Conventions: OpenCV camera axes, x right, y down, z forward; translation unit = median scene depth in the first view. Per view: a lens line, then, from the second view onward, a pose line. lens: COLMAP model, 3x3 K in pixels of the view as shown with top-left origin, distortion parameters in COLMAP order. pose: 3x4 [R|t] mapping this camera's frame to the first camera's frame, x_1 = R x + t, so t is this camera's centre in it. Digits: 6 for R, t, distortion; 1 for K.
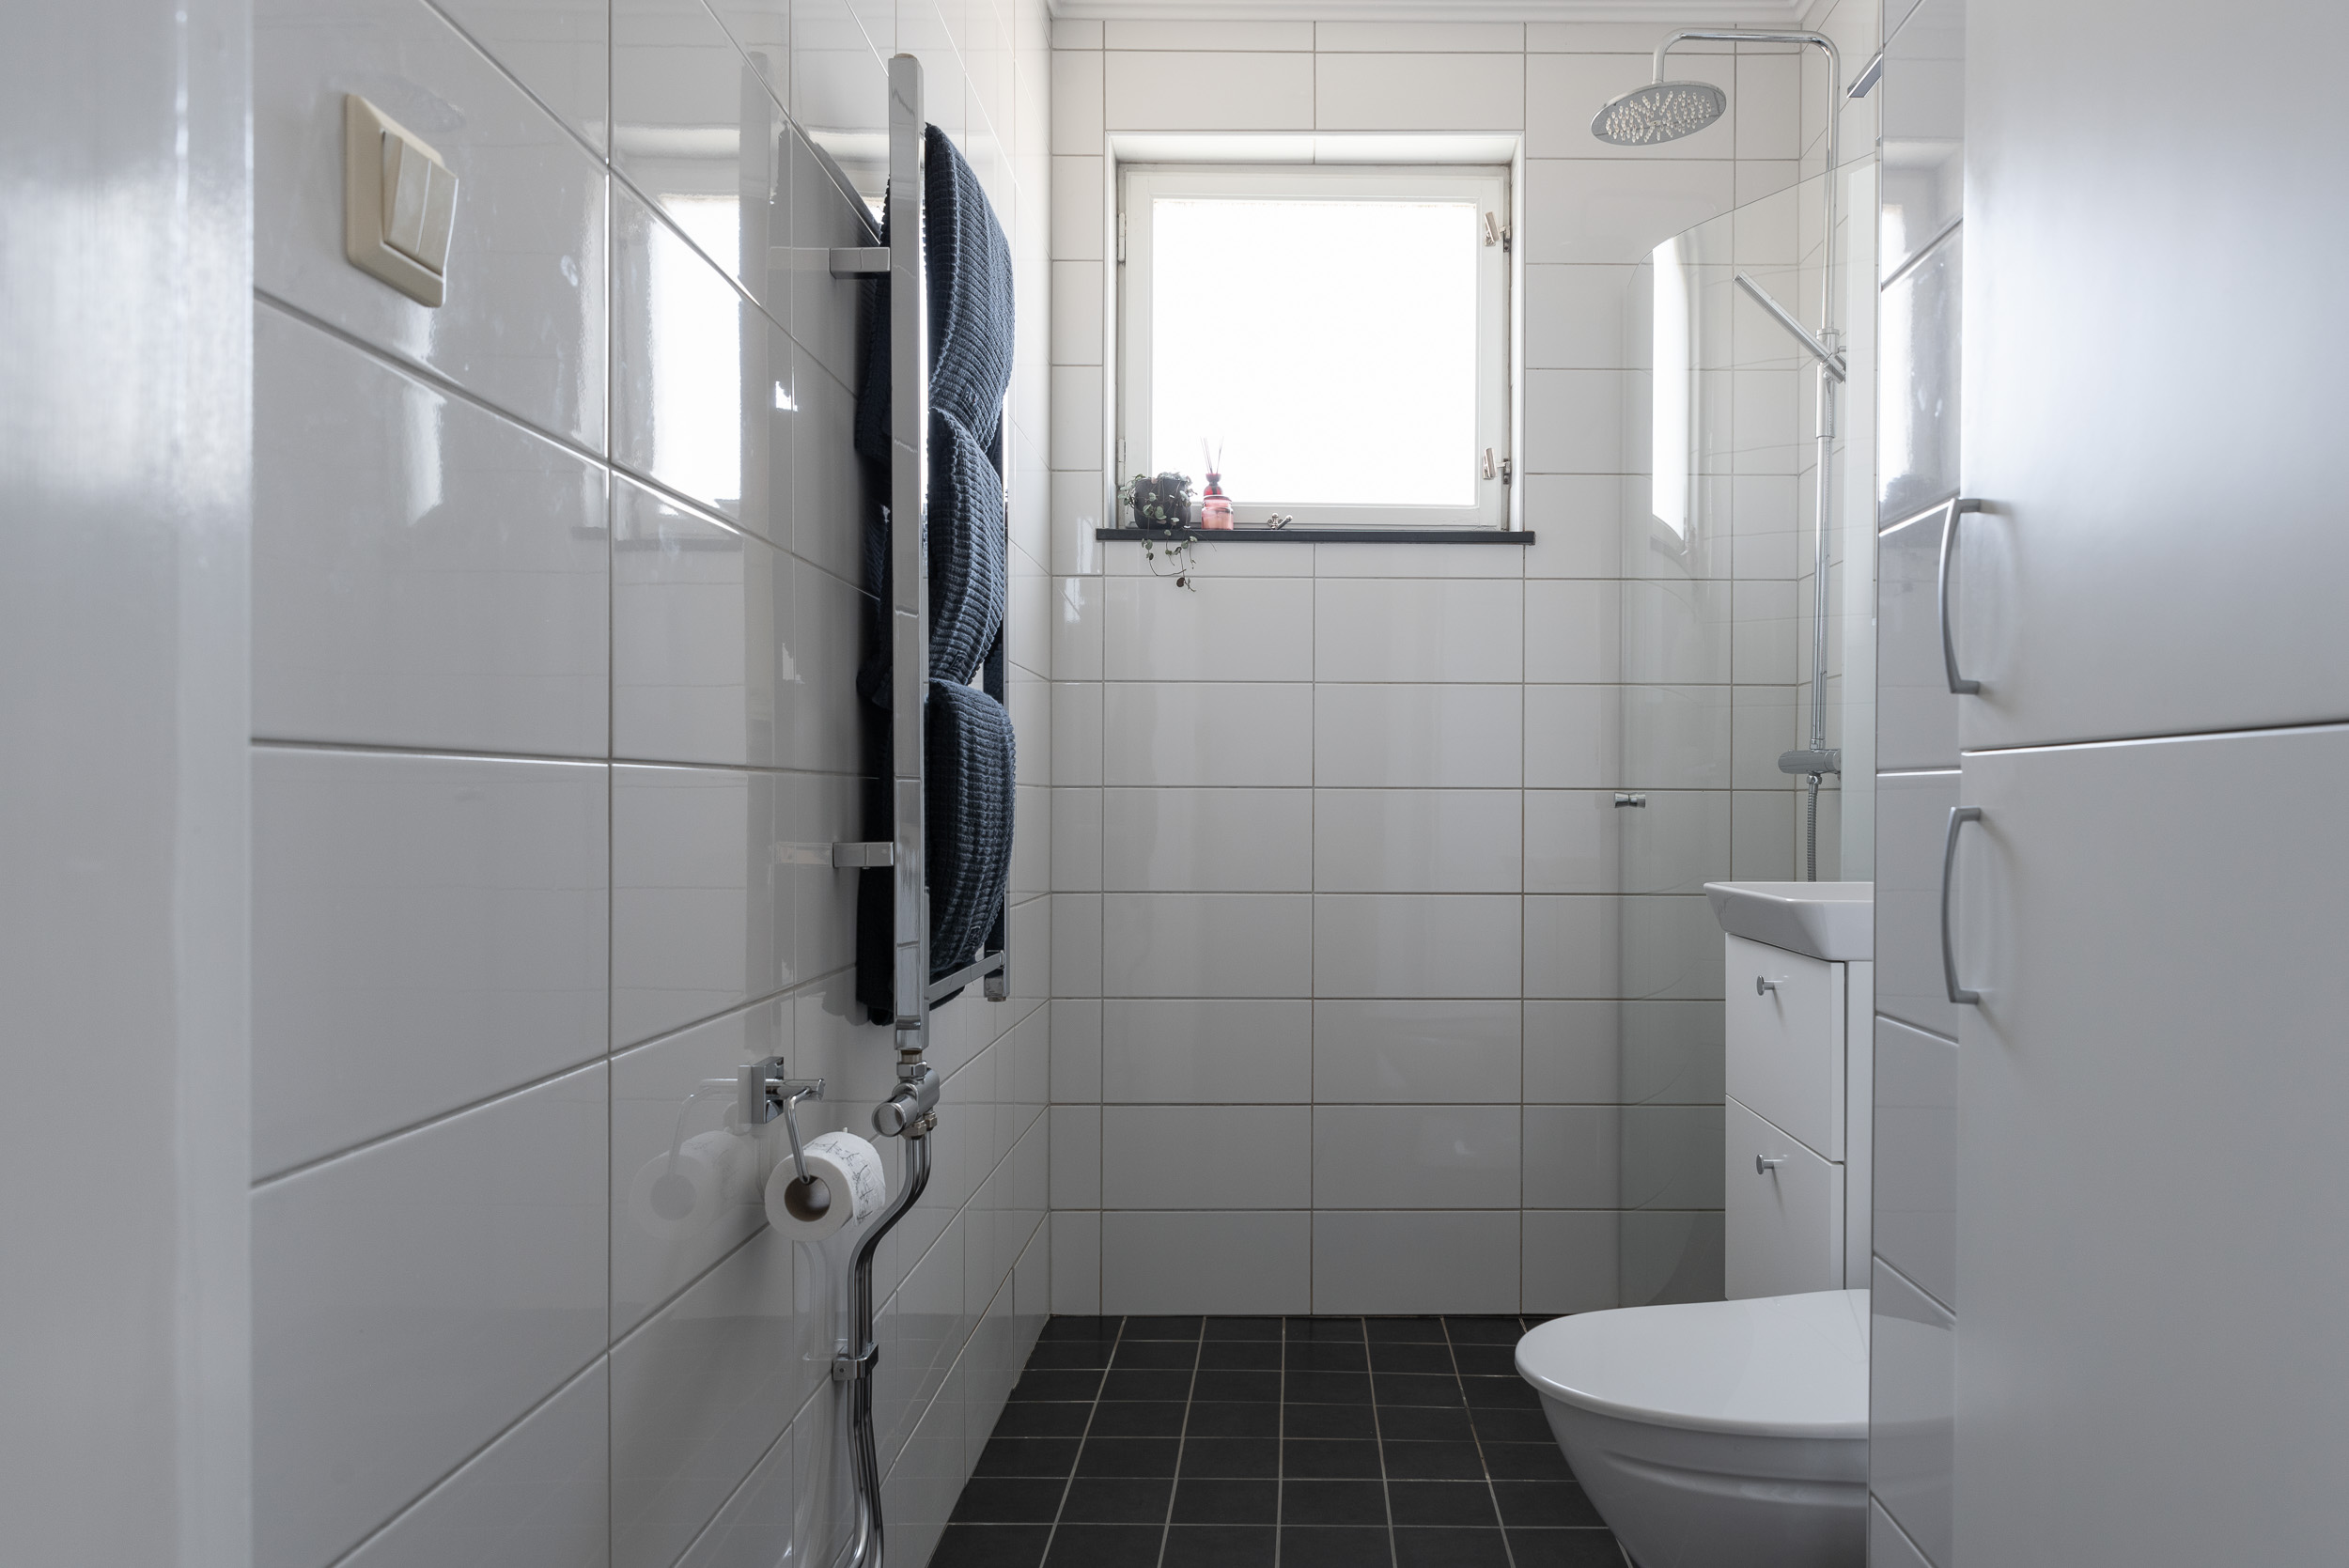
lens RADIAL K [[1630.6, 0, 1174.5], [0, 1630.6, 784.0], [0, 0, 1]] dist [0.018395, -0.001791]
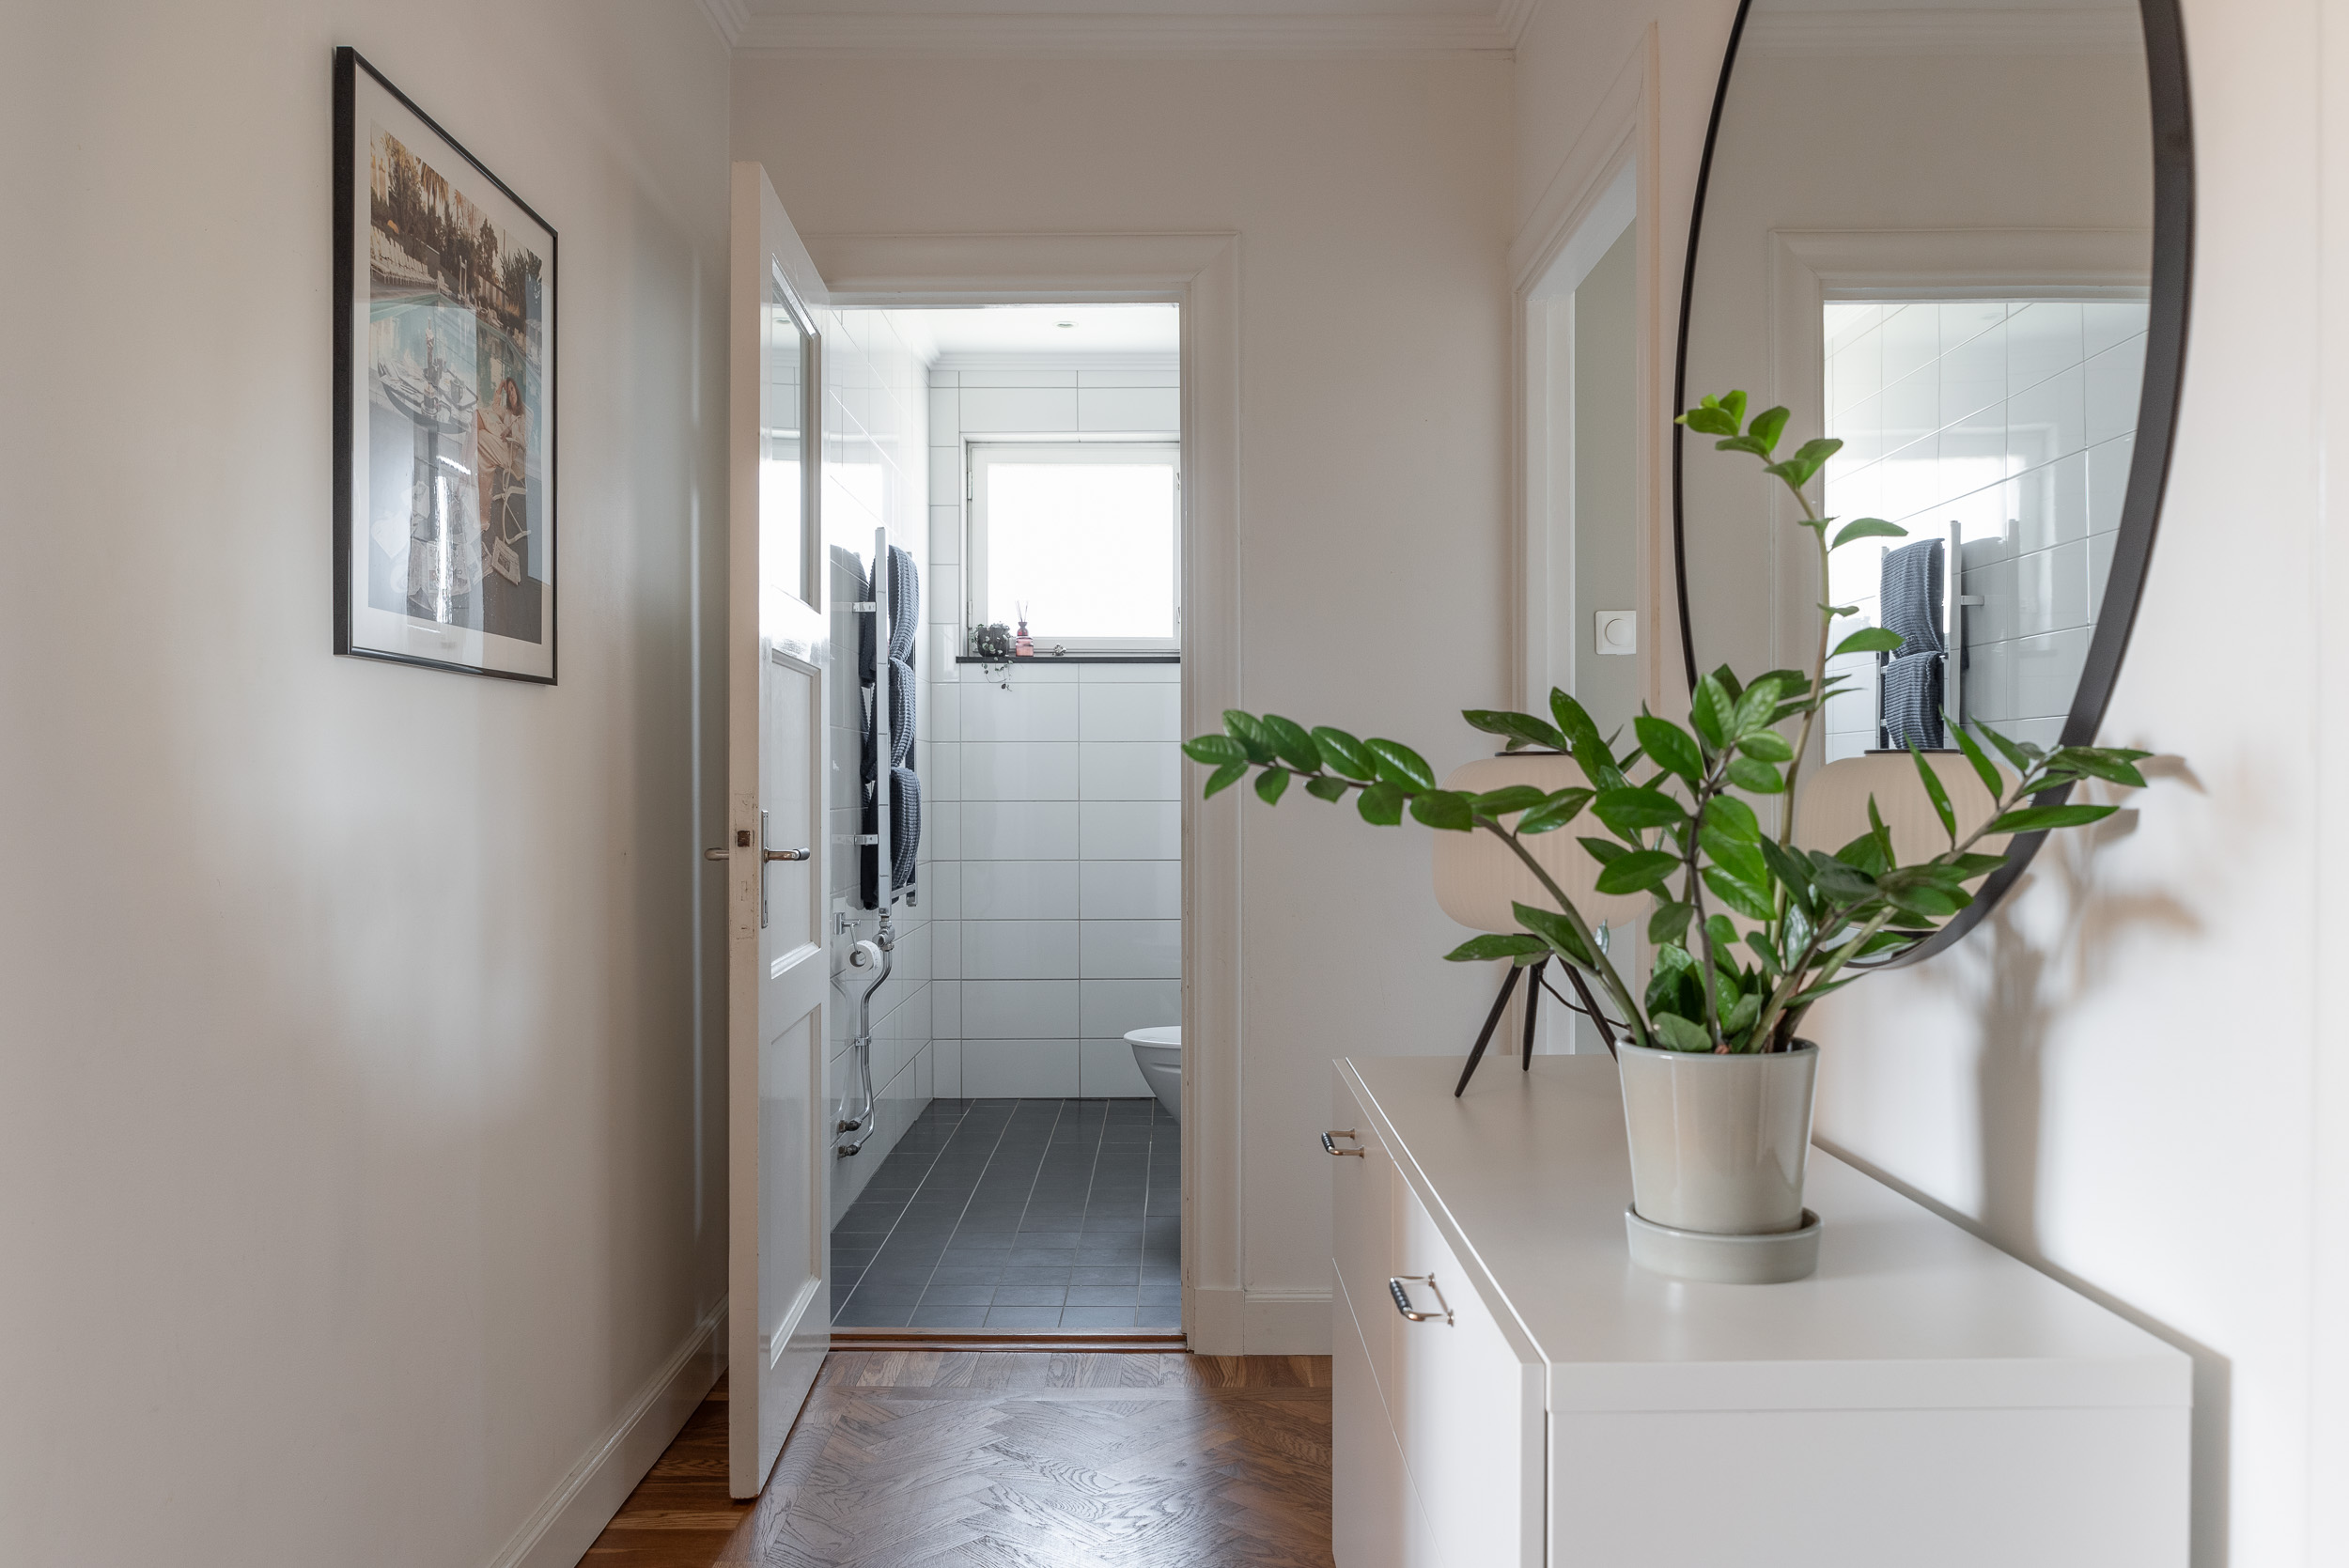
lens RADIAL K [[1905.1, 0, 1174.5], [0, 1905.1, 784.0], [0, 0, 1]] dist [-0.008851, -0.000628]
pose [[0.997673, -0.005310, 0.067972, 0.047952], [0.004450, 0.999908, 0.012797, -0.043165], [-0.068033, -0.012465, 0.997605, -1.087262]]
